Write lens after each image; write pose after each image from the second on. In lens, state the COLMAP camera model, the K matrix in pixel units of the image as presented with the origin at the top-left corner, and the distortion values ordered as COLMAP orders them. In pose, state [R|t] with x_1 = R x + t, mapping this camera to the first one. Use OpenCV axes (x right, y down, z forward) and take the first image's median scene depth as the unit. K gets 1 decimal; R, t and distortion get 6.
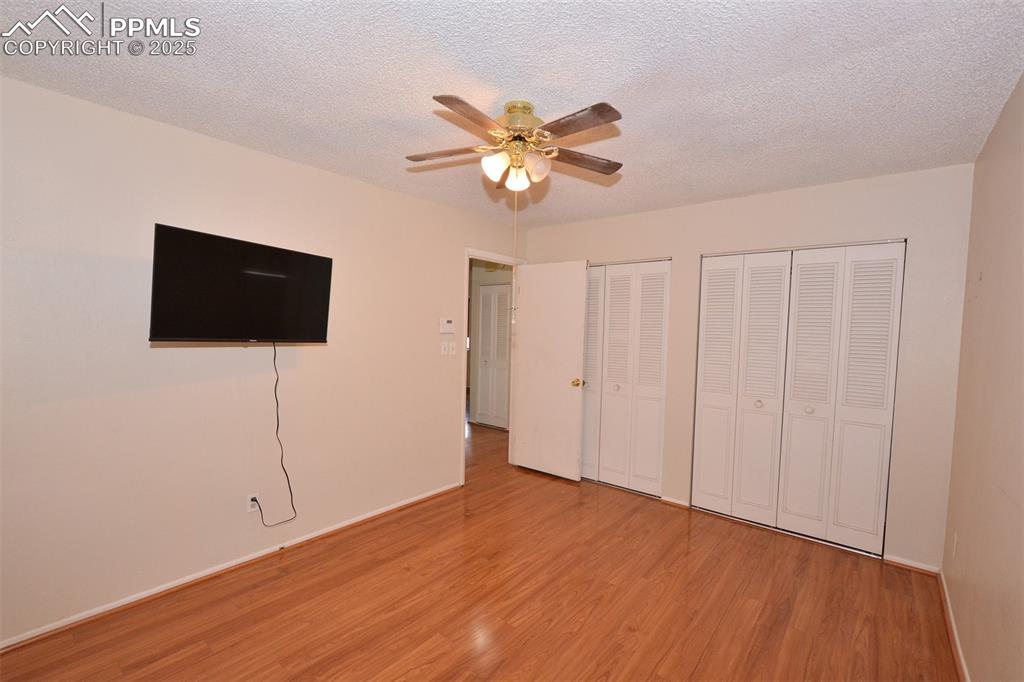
lens RADIAL K [[444.9, 0, 505.8], [0, 444.9, 356.4], [0, 0, 1]] dist [-0.009187, -0.000070]
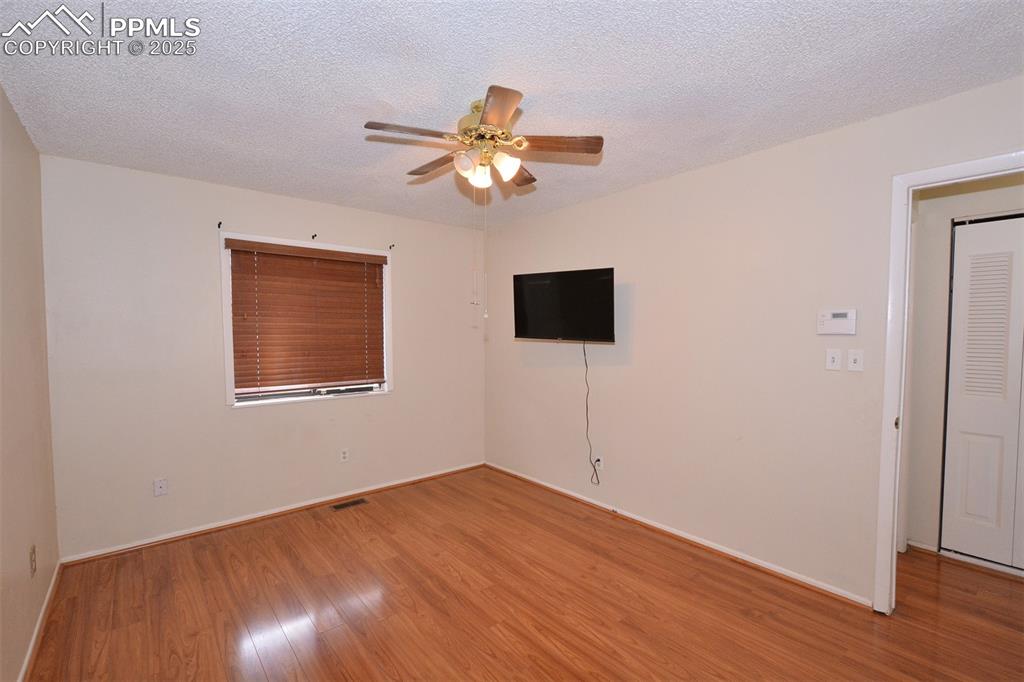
lens RADIAL K [[444.9, 0, 505.8], [0, 444.9, 356.4], [0, 0, 1]] dist [-0.009187, -0.000070]
pose [[-0.180730, 0.032340, -0.983001, 0.798659], [-0.067765, 0.996675, 0.045249, -0.027710], [0.981195, 0.074791, -0.177938, 0.971913]]
